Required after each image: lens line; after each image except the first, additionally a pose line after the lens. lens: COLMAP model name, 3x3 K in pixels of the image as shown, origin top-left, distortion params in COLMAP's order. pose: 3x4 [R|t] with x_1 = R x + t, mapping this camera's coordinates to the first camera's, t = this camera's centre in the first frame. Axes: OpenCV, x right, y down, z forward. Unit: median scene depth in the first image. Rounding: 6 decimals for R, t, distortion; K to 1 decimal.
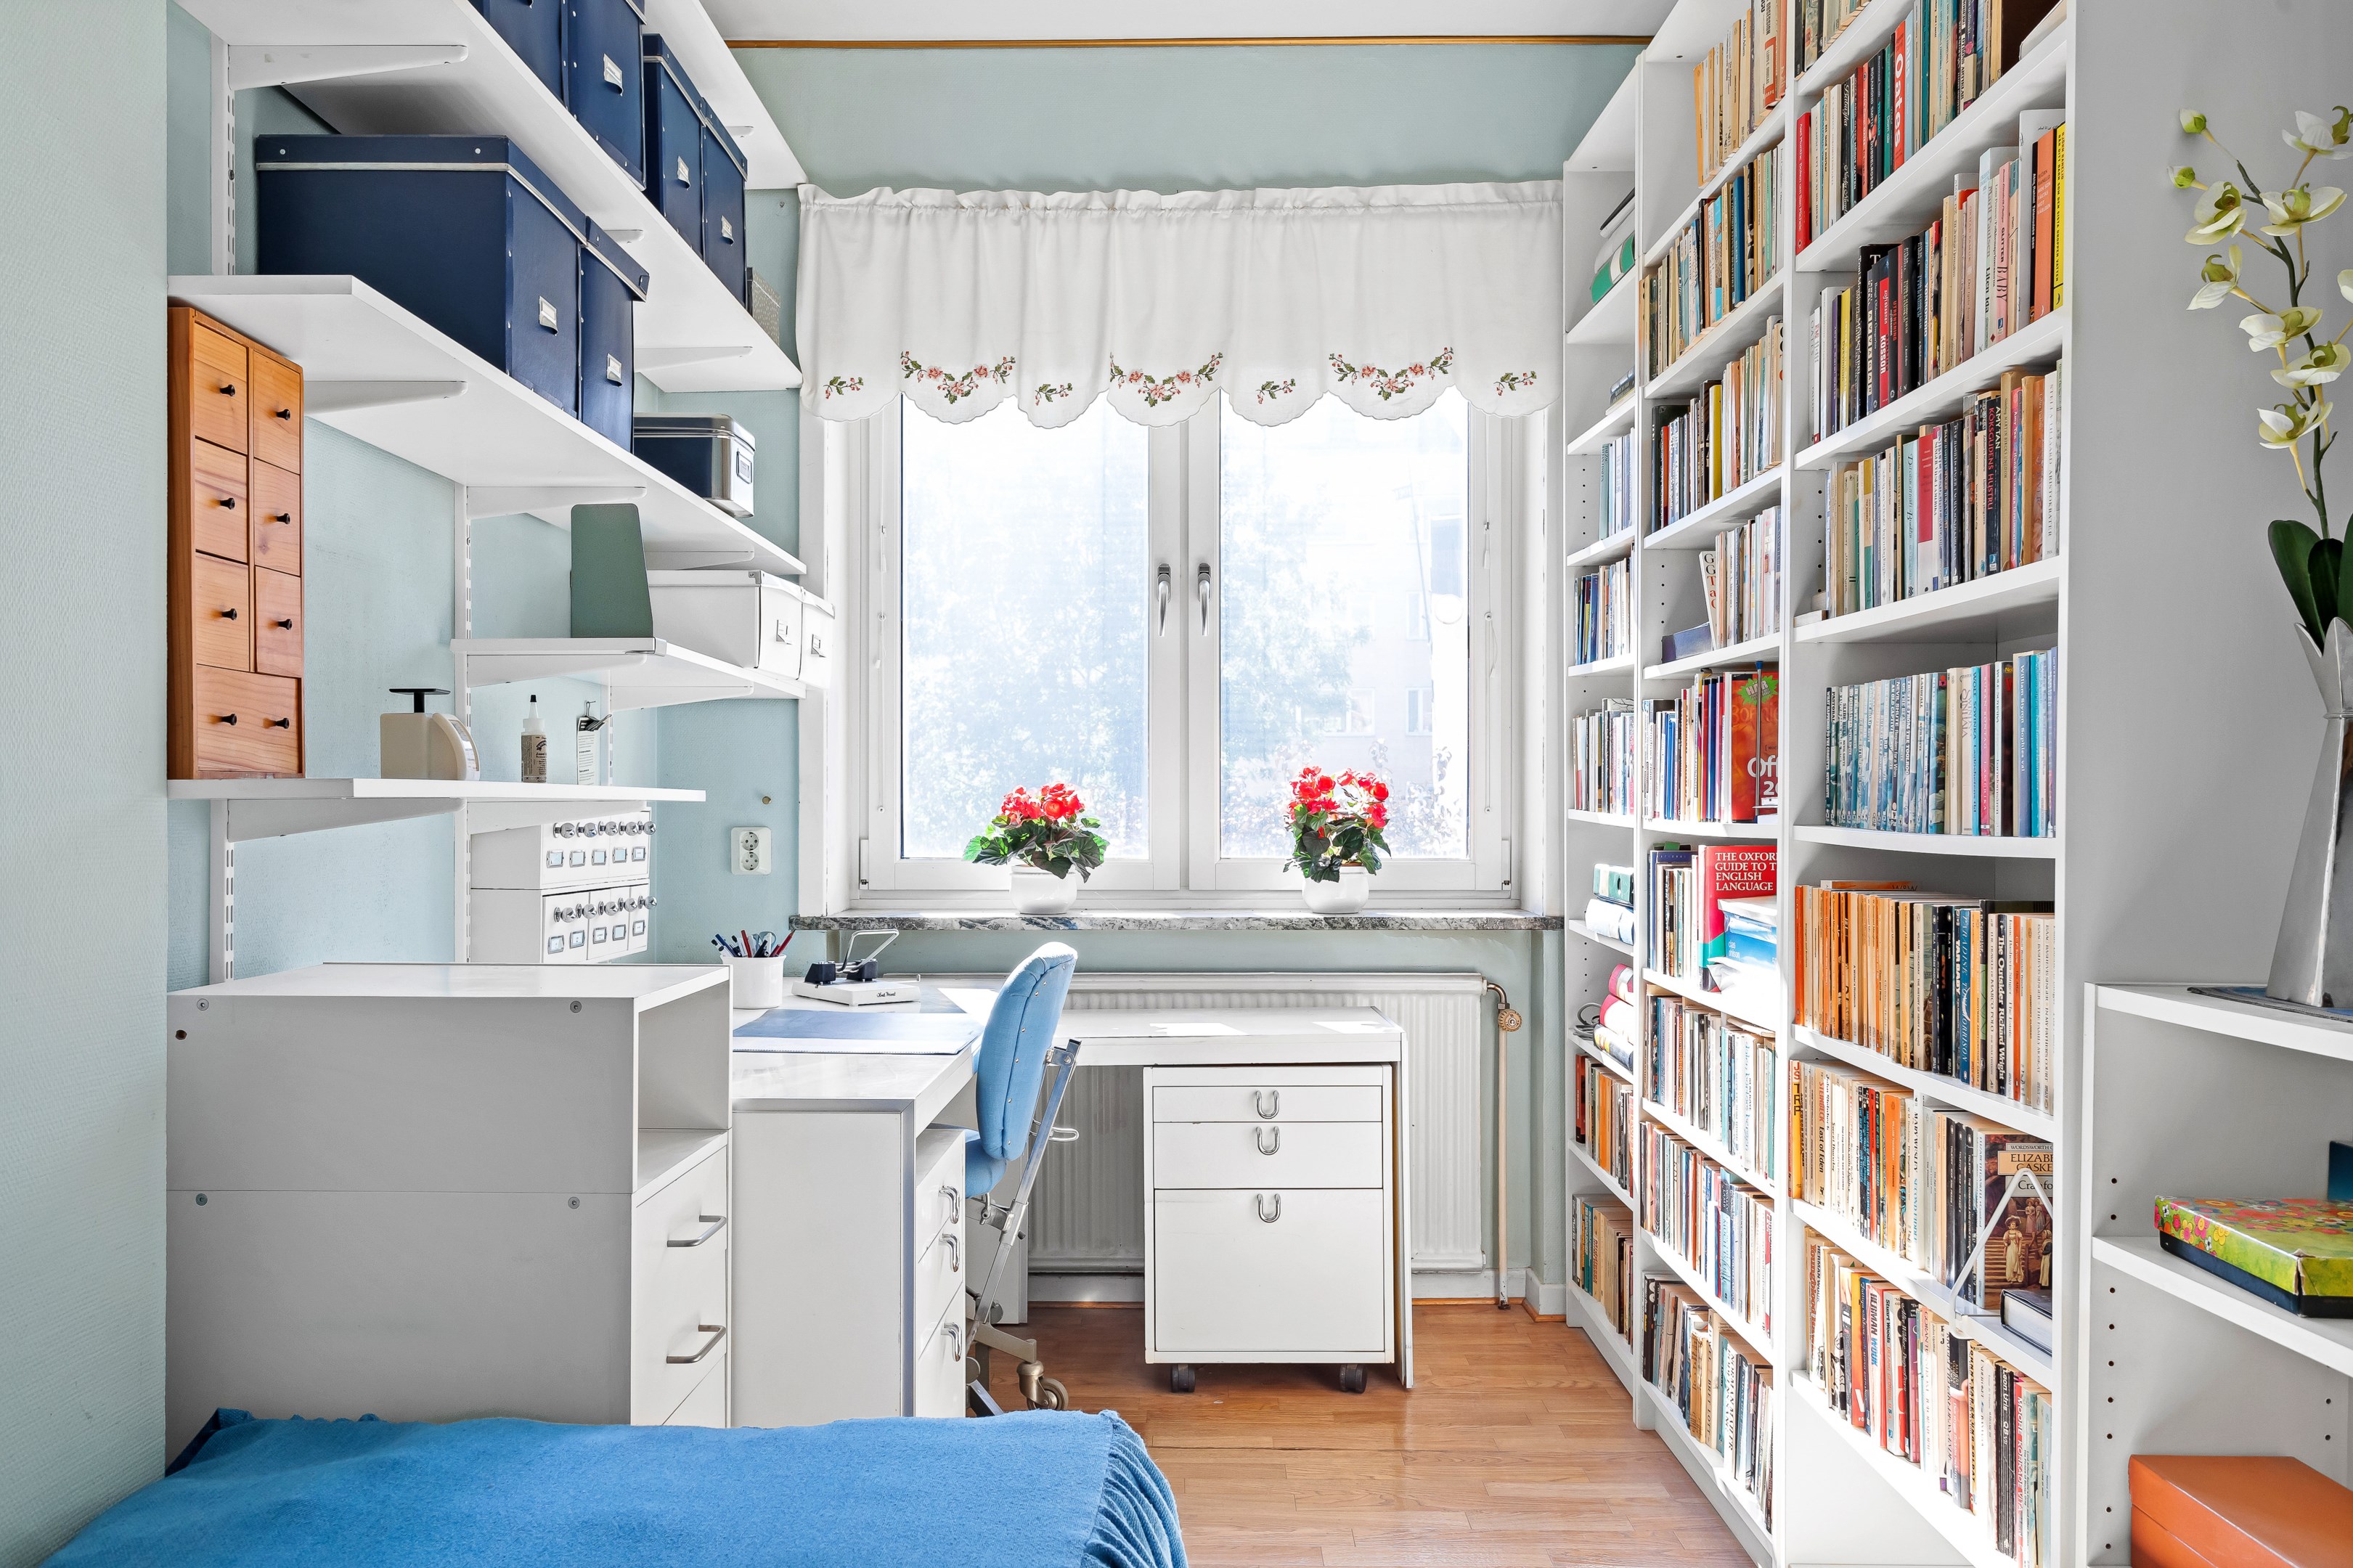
lens RADIAL K [[1927.2, 0, 1173.9], [0, 1927.2, 799.6], [0, 0, 1]] dist [0.020065, 0.009311]
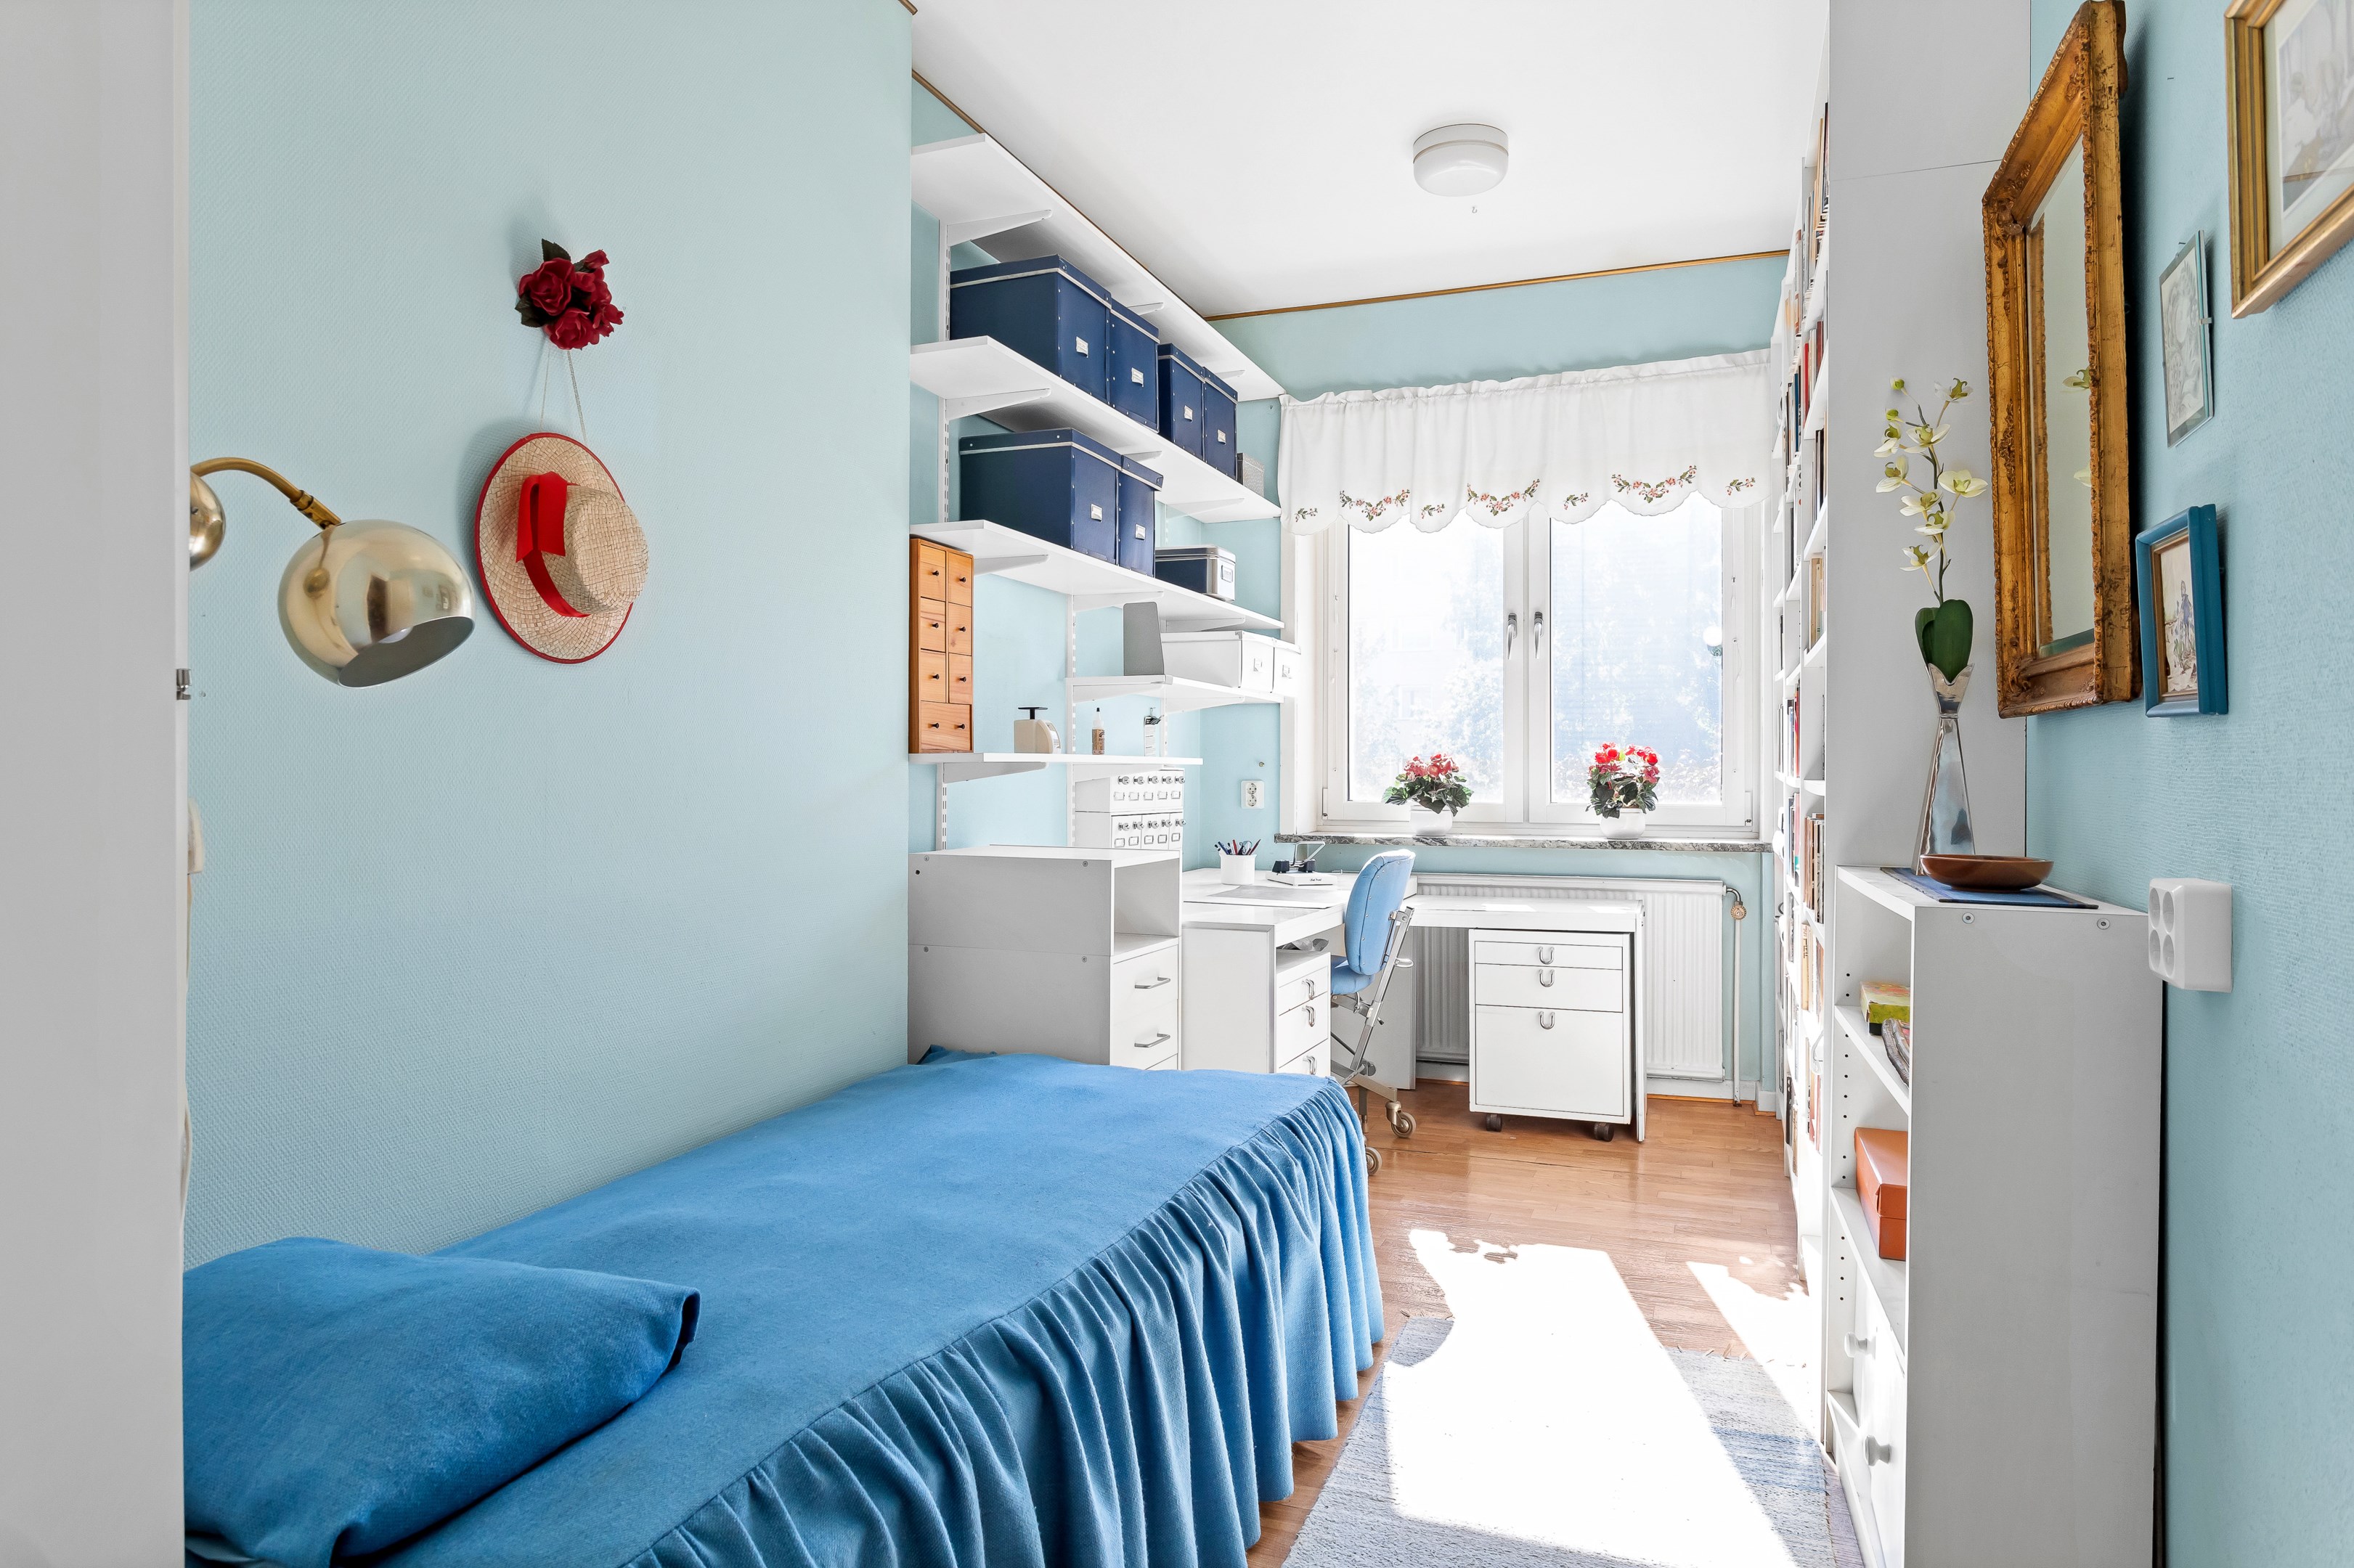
lens RADIAL K [[1437.3, 0, 1176.2], [0, 1437.3, 763.2], [0, 0, 1]] dist [-0.004935, 0.001696]
pose [[0.938718, 0.000807, -0.344685, 0.170748], [-0.001339, 0.999998, -0.001304, 0.001126], [0.344683, 0.001685, 0.938718, -0.221594]]
